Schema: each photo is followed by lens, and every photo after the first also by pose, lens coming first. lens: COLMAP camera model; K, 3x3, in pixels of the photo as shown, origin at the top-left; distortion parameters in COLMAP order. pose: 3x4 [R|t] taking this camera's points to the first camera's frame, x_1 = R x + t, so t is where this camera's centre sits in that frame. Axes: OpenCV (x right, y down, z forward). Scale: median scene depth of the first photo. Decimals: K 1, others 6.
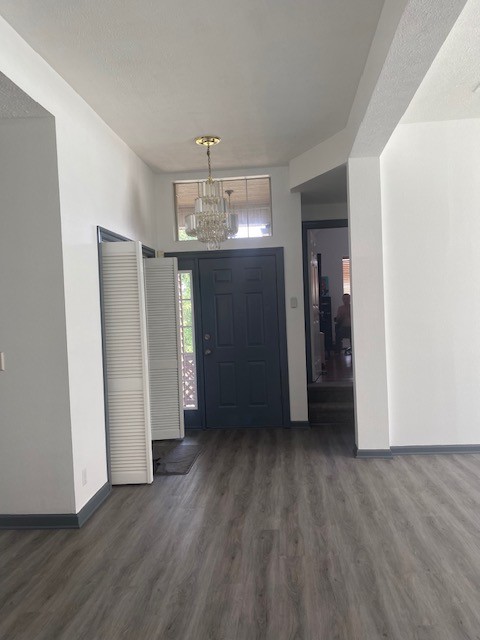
lens RADIAL K [[486.8, 0, 241.1], [0, 486.8, 321.5], [0, 0, 1]] dist [0.037662, -0.012385]
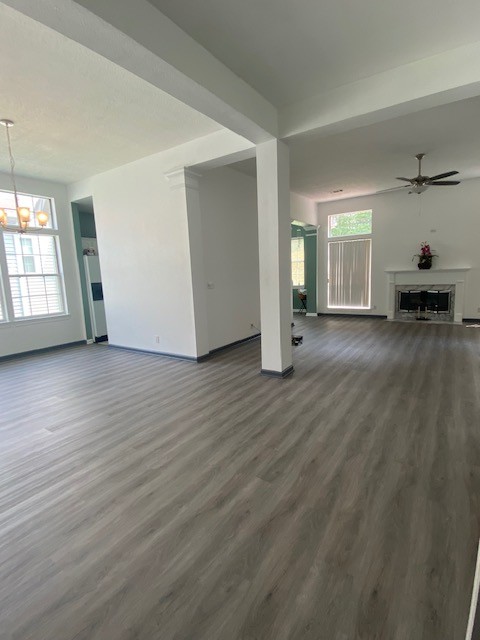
lens RADIAL K [[313.5, 0, 240.5], [0, 313.5, 320.0], [0, 0, 1]] dist [-0.001717, -0.000481]
pose [[-0.871045, 0.003638, 0.491189, -0.189002], [0.090360, 0.984094, 0.152951, 0.001937], [-0.482820, 0.177611, -0.857519, 1.325884]]
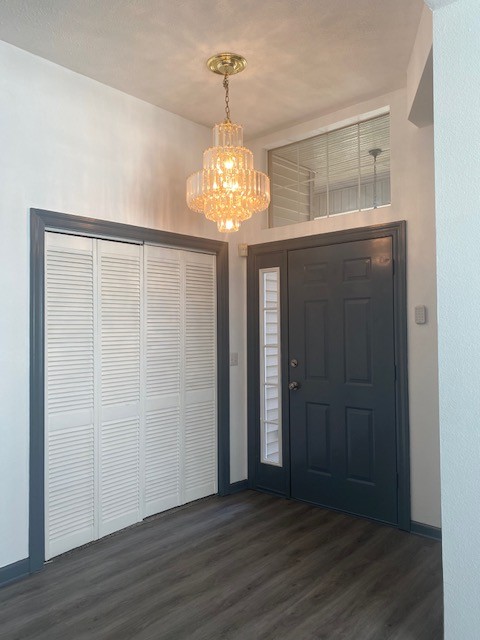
lens RADIAL K [[486.8, 0, 243.9], [0, 486.8, 318.9], [0, 0, 1]] dist [0.037662, -0.012385]
pose [[0.802378, 0.019111, -0.596511, 0.457649], [-0.034154, 0.999320, -0.013925, -0.030767], [0.595839, 0.031546, 0.802484, 0.656436]]
